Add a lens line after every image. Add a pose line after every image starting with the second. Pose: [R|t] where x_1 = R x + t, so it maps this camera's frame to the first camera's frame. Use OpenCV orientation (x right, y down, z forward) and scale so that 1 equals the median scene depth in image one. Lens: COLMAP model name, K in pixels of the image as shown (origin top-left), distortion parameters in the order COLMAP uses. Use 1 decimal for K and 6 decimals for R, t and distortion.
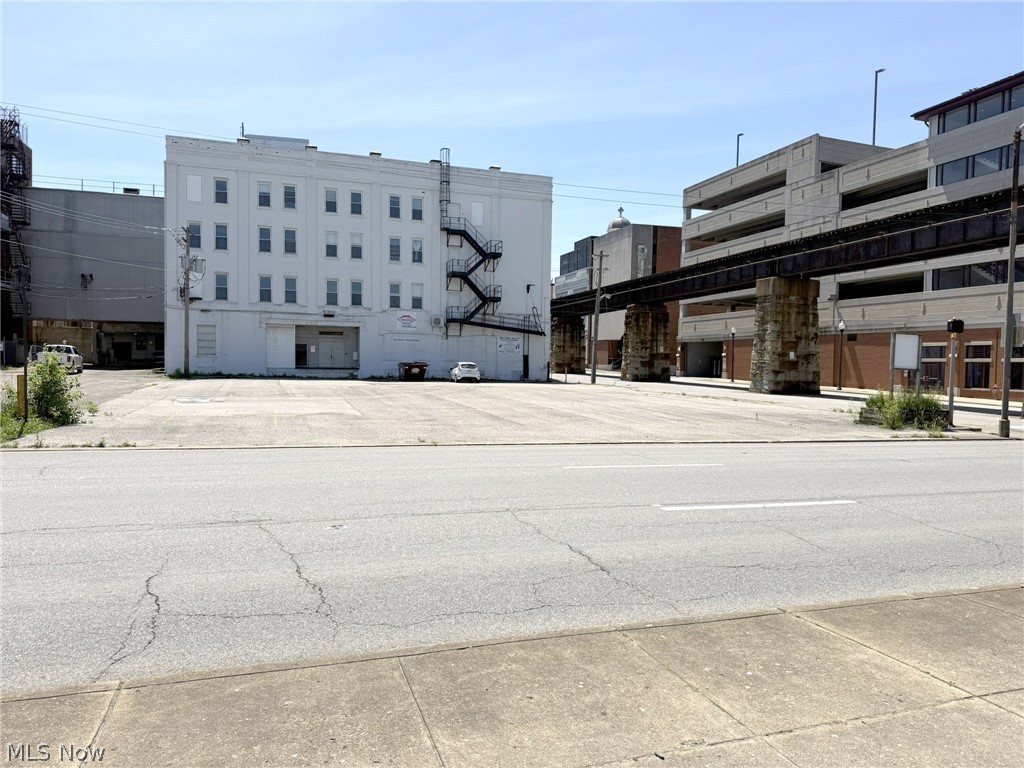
lens RADIAL K [[710.3, 0, 513.5], [0, 710.3, 391.2], [0, 0, 1]] dist [0.161662, -0.288826]
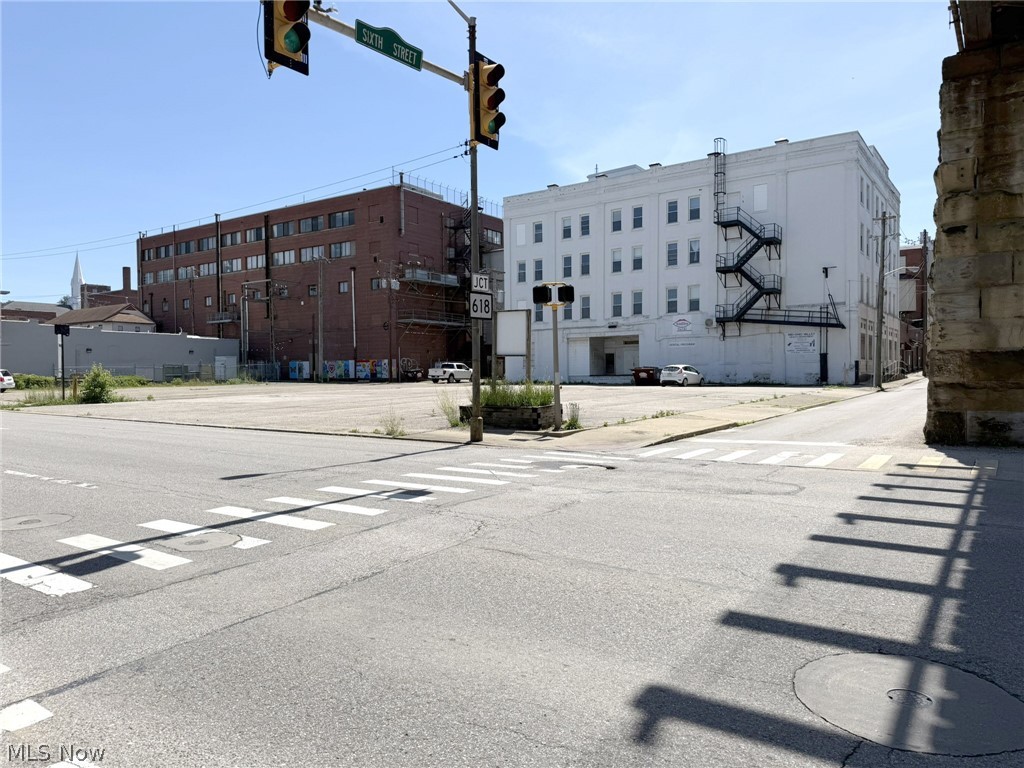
lens RADIAL K [[710.3, 0, 513.5], [0, 710.3, 391.2], [0, 0, 1]] dist [0.161662, -0.288826]
pose [[0.600796, -0.003671, -0.799394, 0.498208], [-0.010972, 0.999857, -0.012838, 0.007834], [0.799327, 0.016484, 0.600670, 0.225237]]
